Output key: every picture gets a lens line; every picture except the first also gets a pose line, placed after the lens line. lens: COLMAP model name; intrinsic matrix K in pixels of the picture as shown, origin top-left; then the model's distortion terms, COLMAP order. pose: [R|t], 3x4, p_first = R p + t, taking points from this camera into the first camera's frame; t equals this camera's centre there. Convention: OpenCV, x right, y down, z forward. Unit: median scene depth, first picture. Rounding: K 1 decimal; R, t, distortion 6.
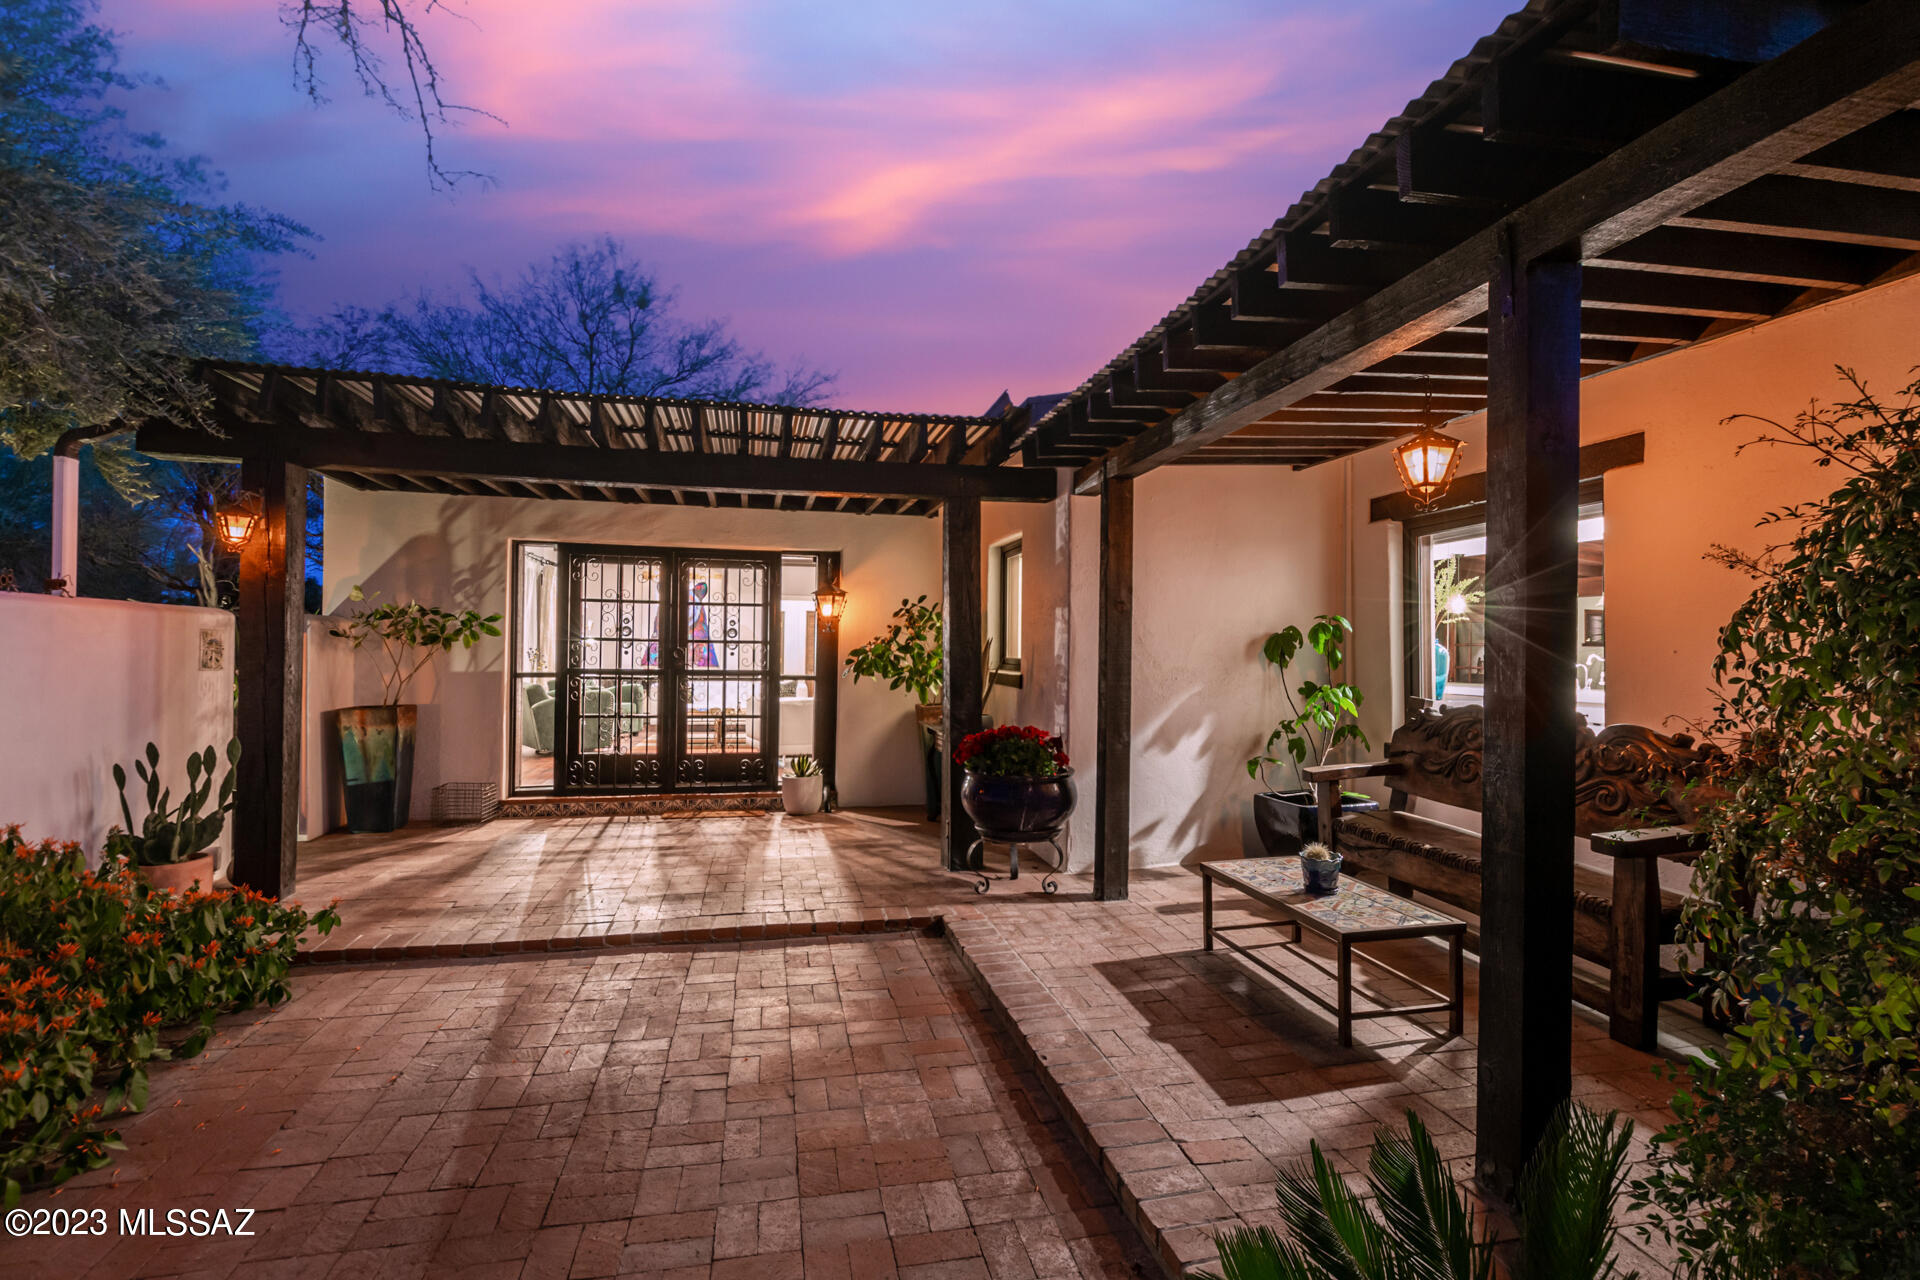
lens RADIAL K [[895.6, 0, 962.3], [0, 895.6, 634.5], [0, 0, 1]] dist [0.003382, -0.002481]
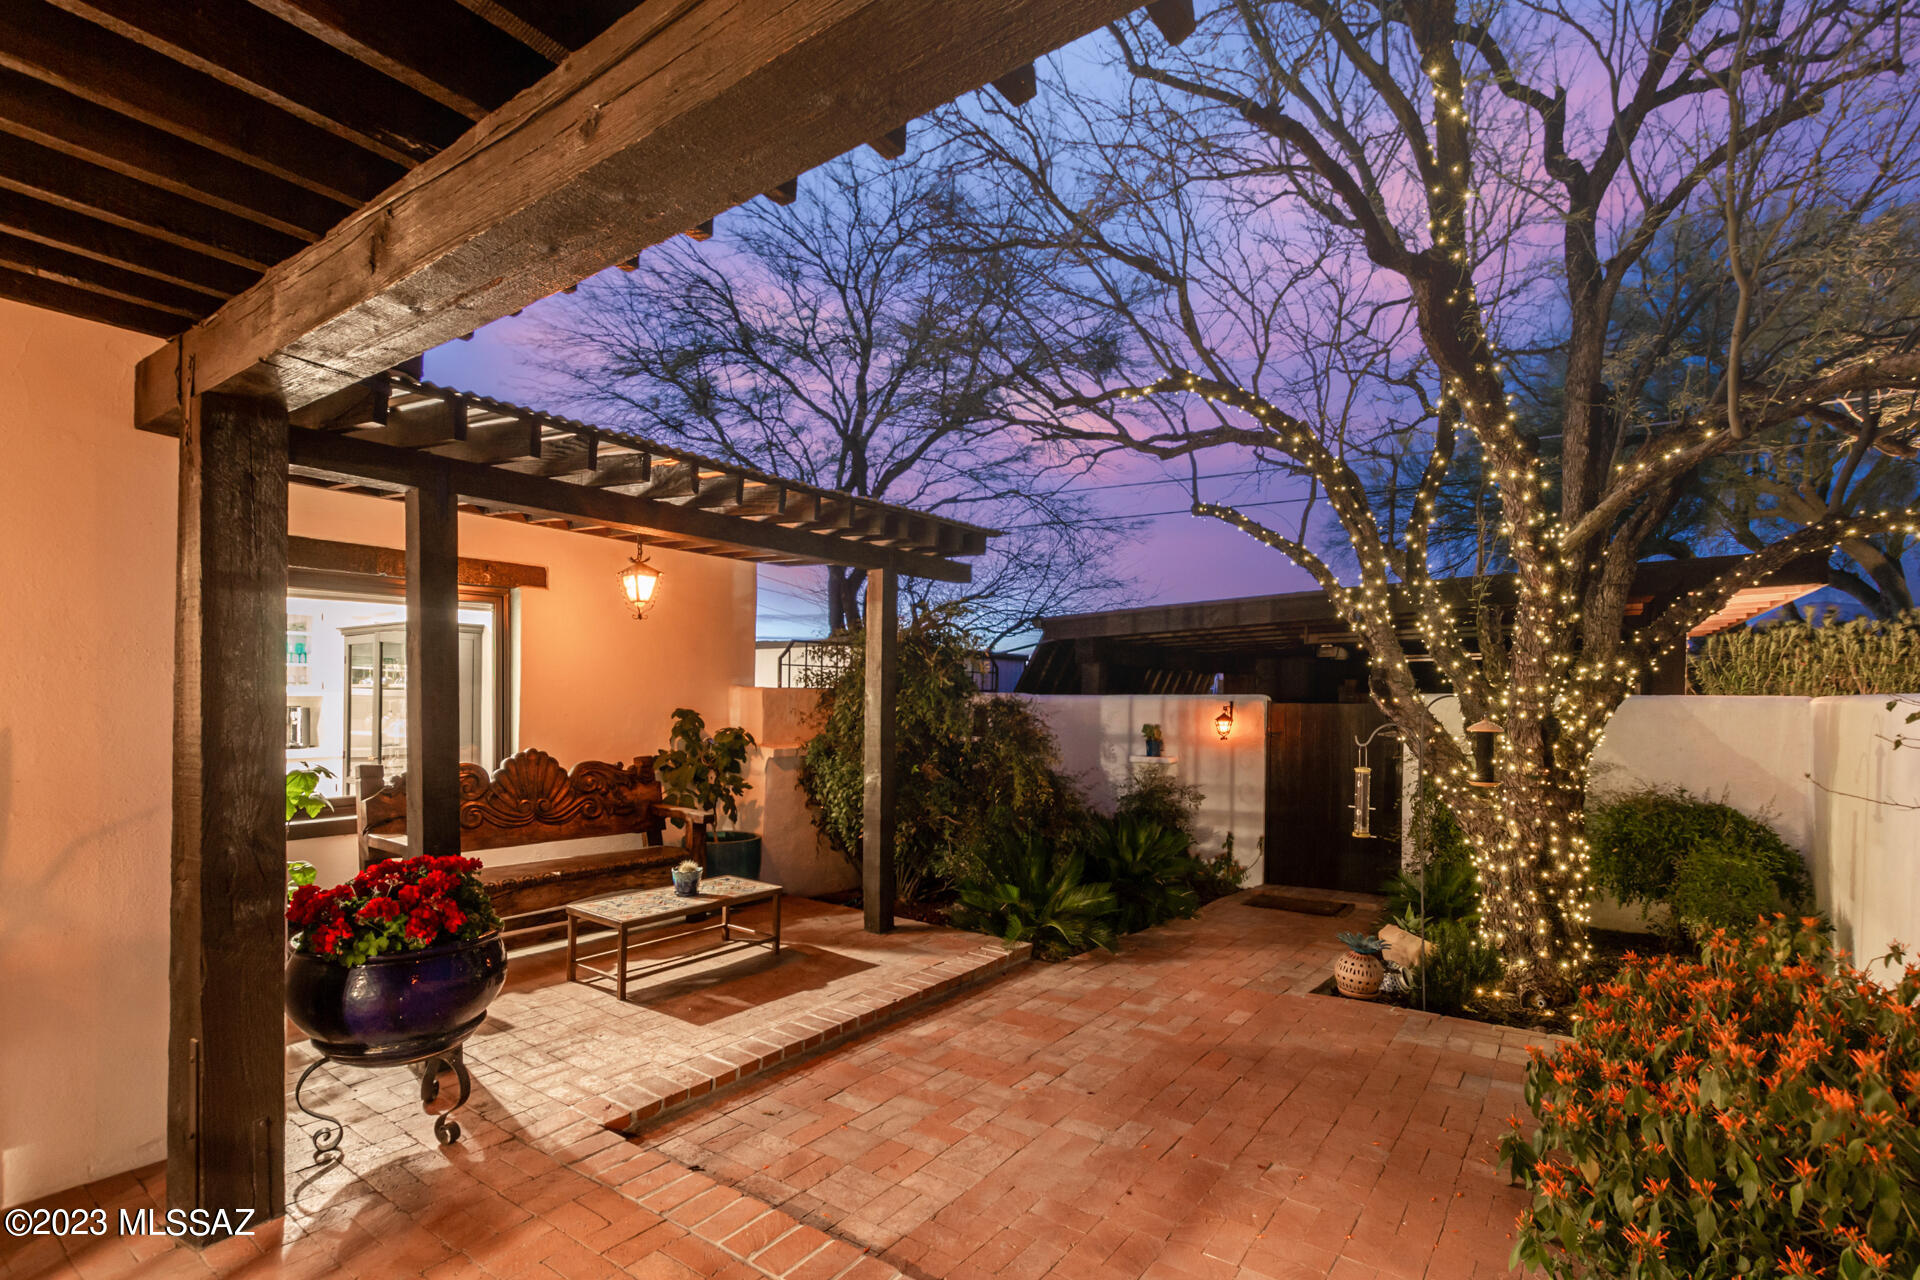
lens RADIAL K [[895.6, 0, 1001.9], [0, 895.6, 709.7], [0, 0, 1]] dist [0.003382, -0.002481]
pose [[-0.687595, -0.011884, 0.725998, -0.977182], [-0.014454, 0.999892, 0.002678, -0.008777], [-0.725951, -0.008652, -0.687692, 1.690964]]
